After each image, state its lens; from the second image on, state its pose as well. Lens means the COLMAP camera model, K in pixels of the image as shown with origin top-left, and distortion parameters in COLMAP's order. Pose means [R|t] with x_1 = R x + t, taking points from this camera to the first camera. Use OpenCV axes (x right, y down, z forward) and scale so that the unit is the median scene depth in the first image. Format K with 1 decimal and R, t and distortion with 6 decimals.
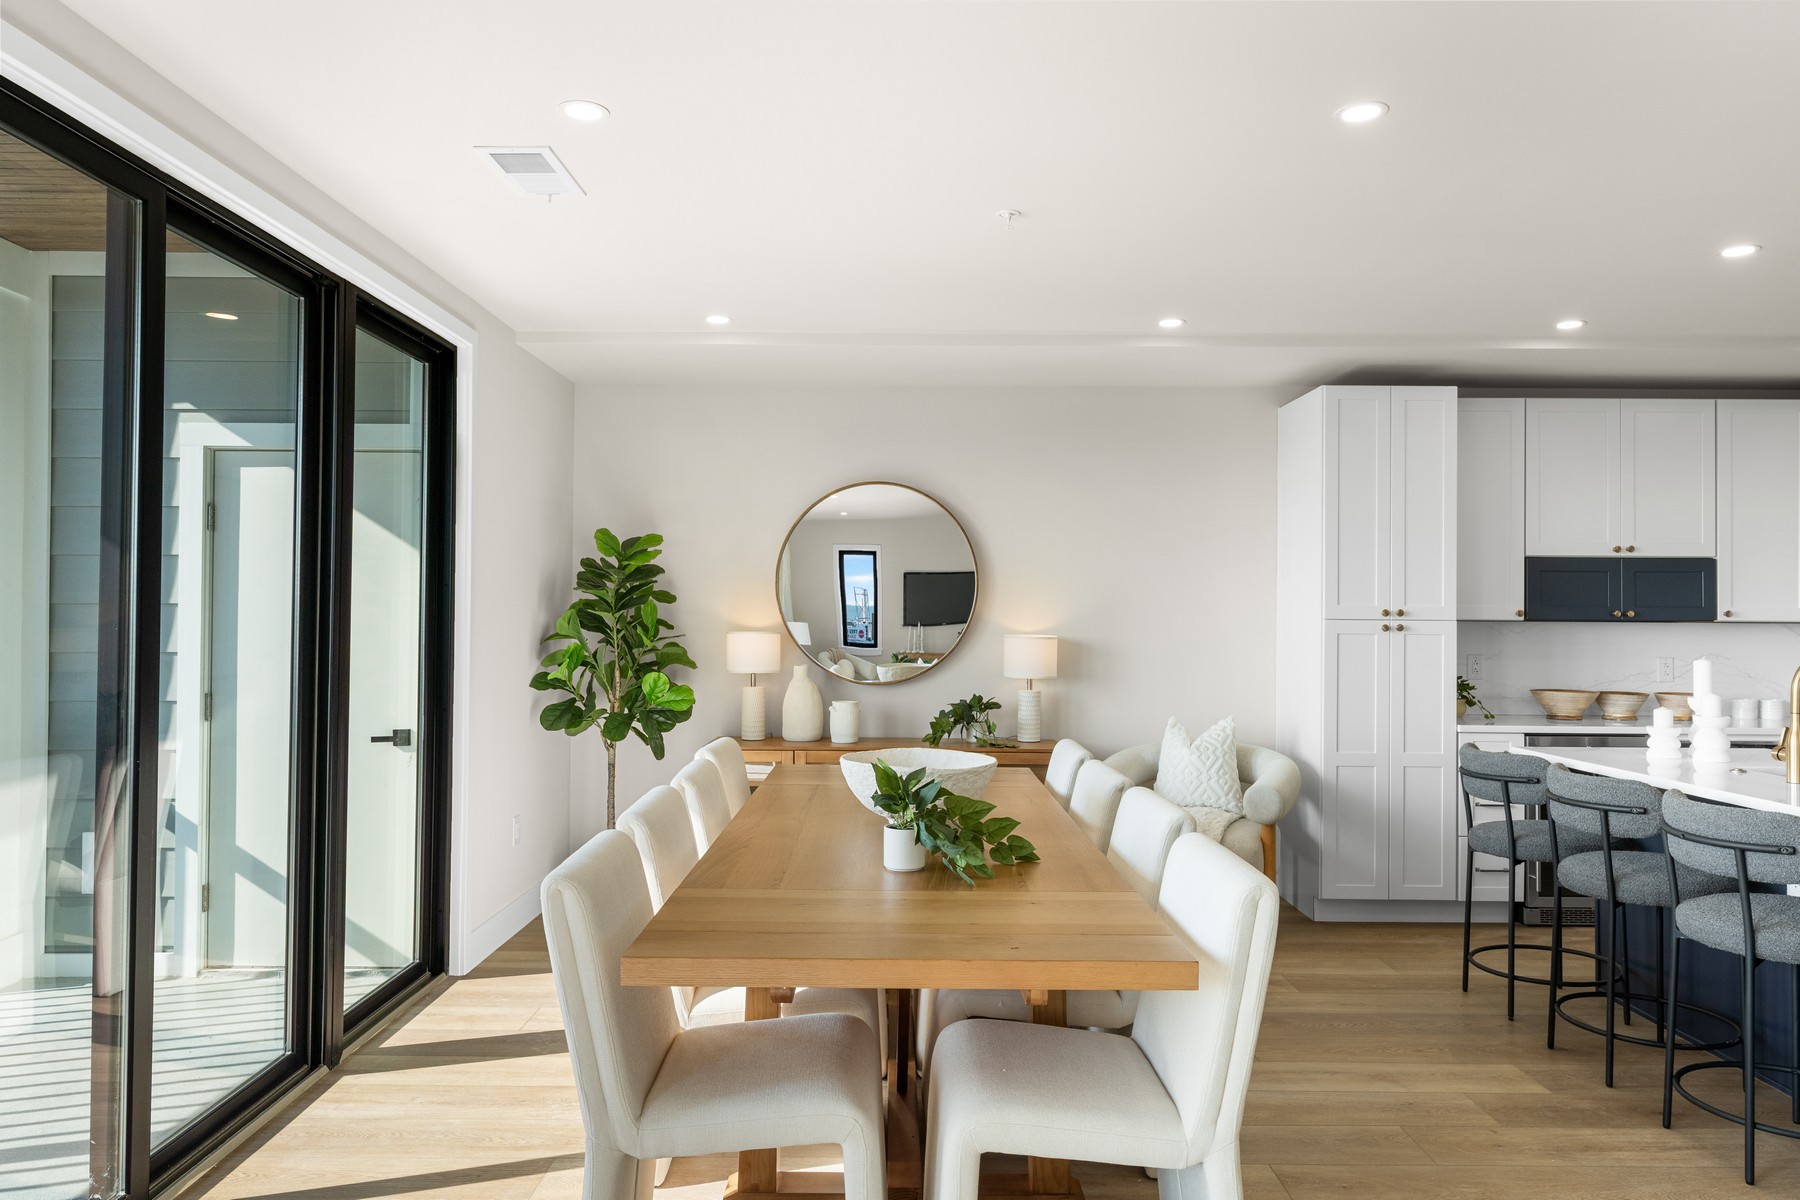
lens RADIAL K [[1191.9, 0, 902.8], [0, 1191.9, 594.9], [0, 0, 1]] dist [0.008526, -0.004156]
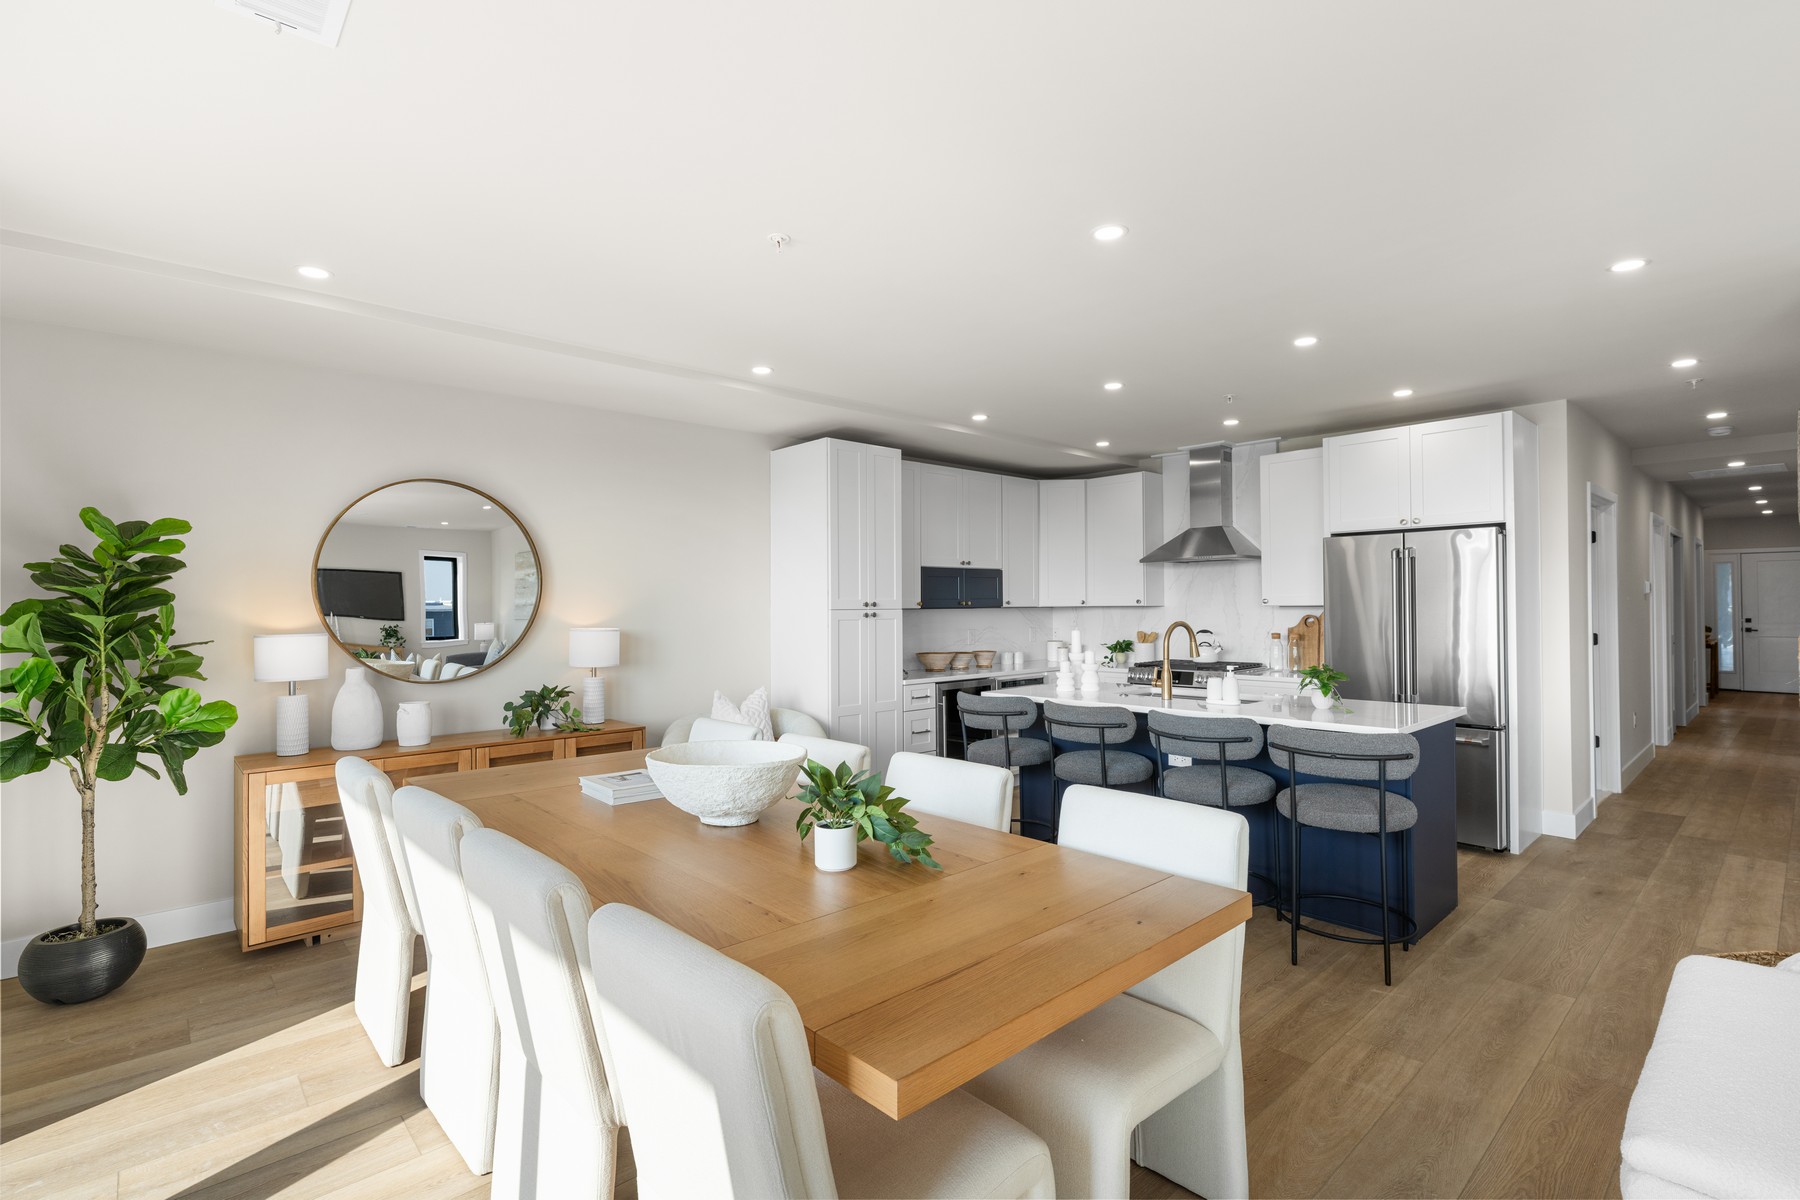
lens RADIAL K [[833.3, 0, 901.0], [0, 833.3, 596.2], [0, 0, 1]] dist [0.007458, -0.002008]
pose [[0.739246, -0.005585, 0.673412, -0.222960], [0.004177, 0.999984, 0.003709, 0.001714], [-0.673422, 0.000071, 0.739258, 0.239888]]
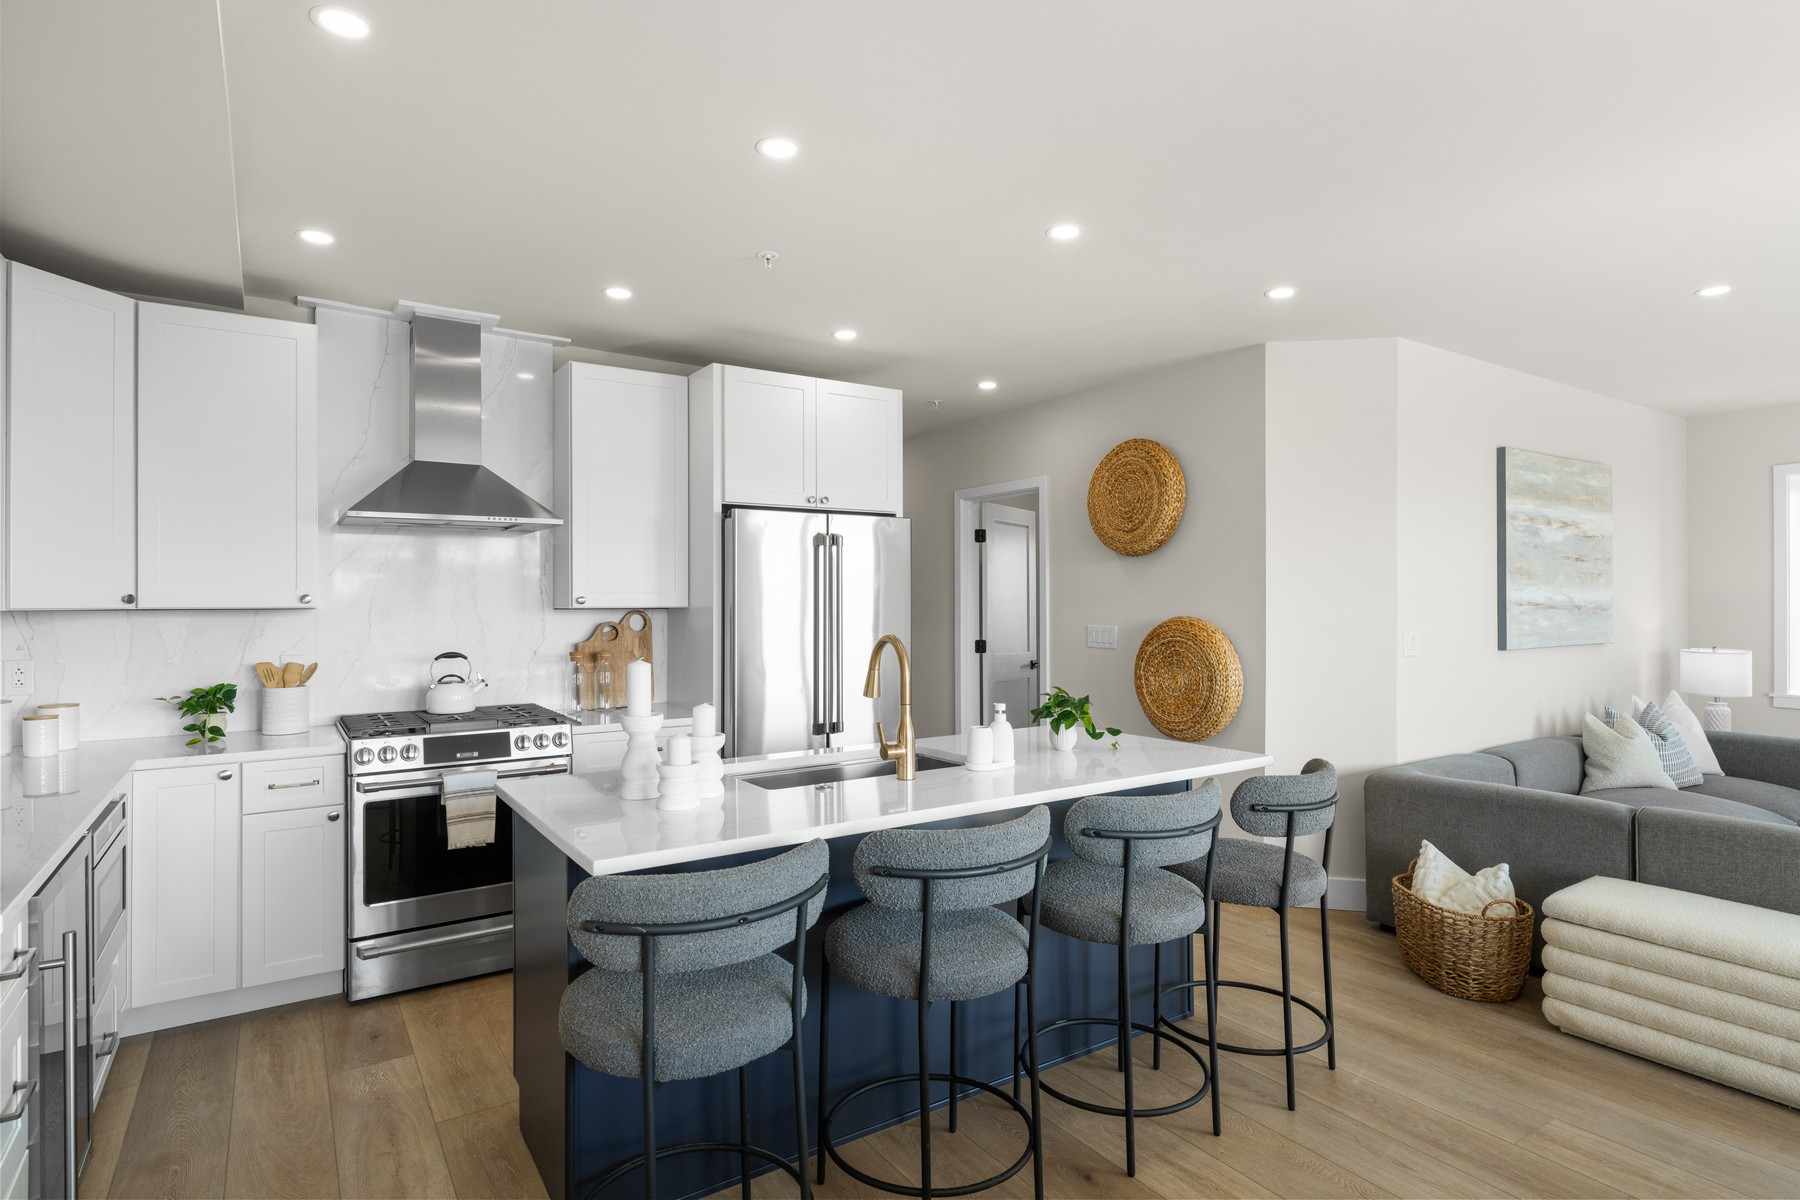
lens RADIAL K [[947.1, 0, 898.8], [0, 947.1, 598.1], [0, 0, 1]] dist [0.002910, 0.000259]
pose [[-0.546841, -0.002674, 0.837232, 0.085186], [-0.013768, 0.999888, -0.005799, 0.013140], [-0.837123, -0.014698, -0.546817, 0.914691]]
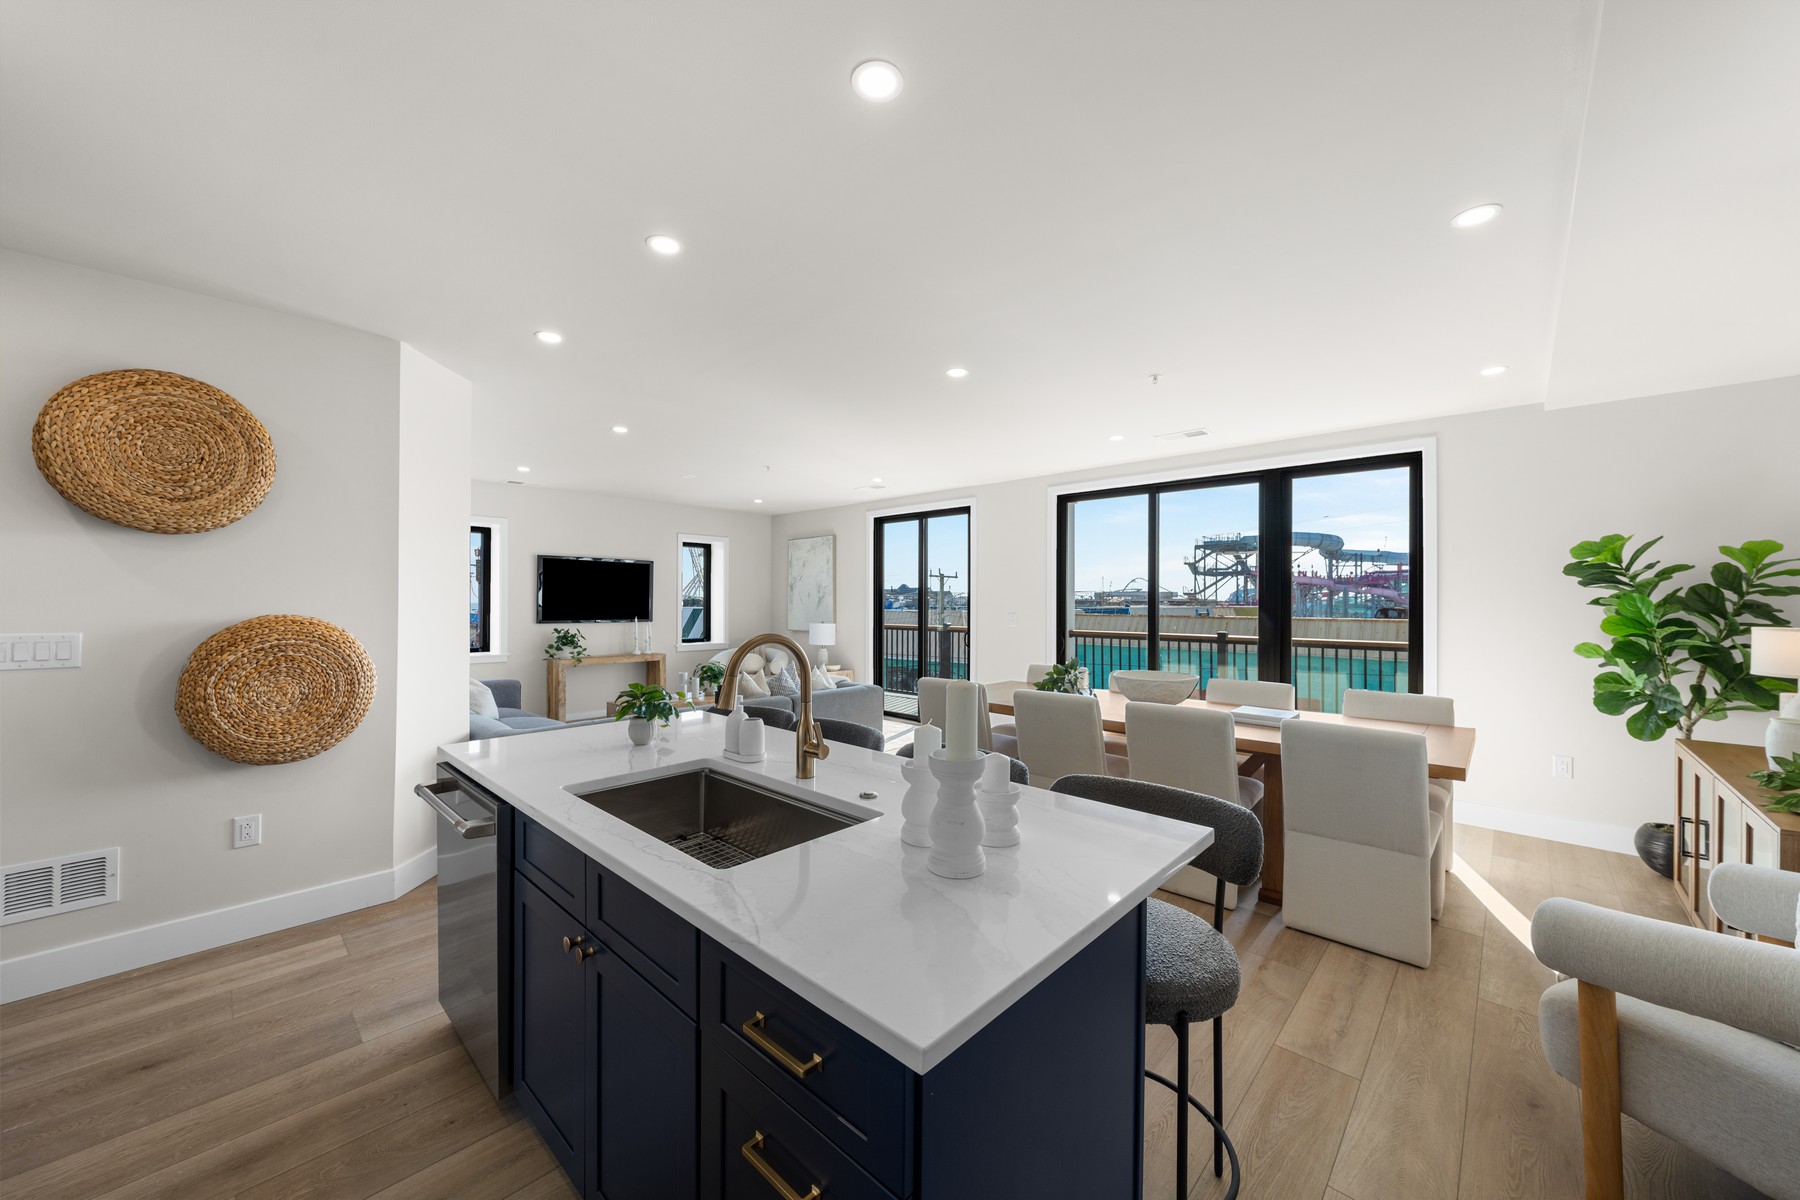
lens RADIAL K [[654.3, 0, 900.1], [0, 654.3, 598.9], [0, 0, 1]] dist [-0.001611, 0.000376]
pose [[-0.687616, -0.012116, -0.725973, 0.693047], [0.000521, 0.999852, -0.017180, 0.017710], [0.726074, -0.012192, -0.687508, 0.910692]]
